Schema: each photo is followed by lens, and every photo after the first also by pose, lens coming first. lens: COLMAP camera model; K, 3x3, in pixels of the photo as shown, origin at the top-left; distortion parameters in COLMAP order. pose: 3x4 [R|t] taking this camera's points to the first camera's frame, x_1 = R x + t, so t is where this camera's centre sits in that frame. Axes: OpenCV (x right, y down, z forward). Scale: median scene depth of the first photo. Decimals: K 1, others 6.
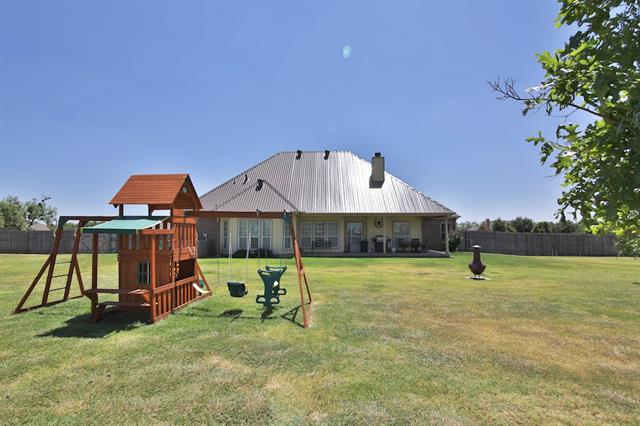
lens RADIAL K [[313.1, 0, 322.1], [0, 313.1, 215.6], [0, 0, 1]] dist [-0.018122, -0.001424]
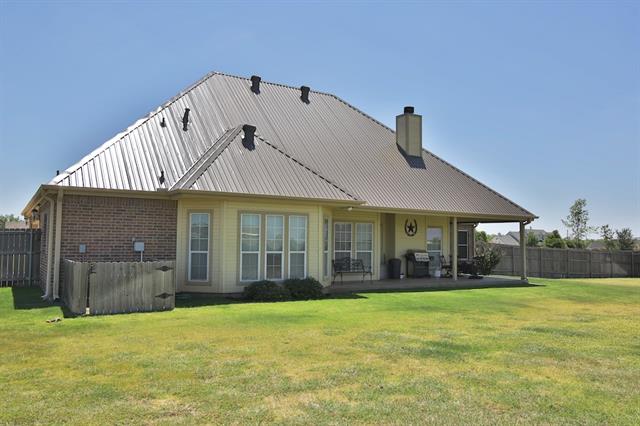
lens RADIAL K [[521.5, 0, 321.9], [0, 521.5, 209.3], [0, 0, 1]] dist [-0.014776, -0.004783]
pose [[0.840396, 0.050062, 0.539656, -0.493108], [-0.046699, 0.998710, -0.019923, 0.015843], [-0.539957, -0.008458, 0.841650, 0.289304]]
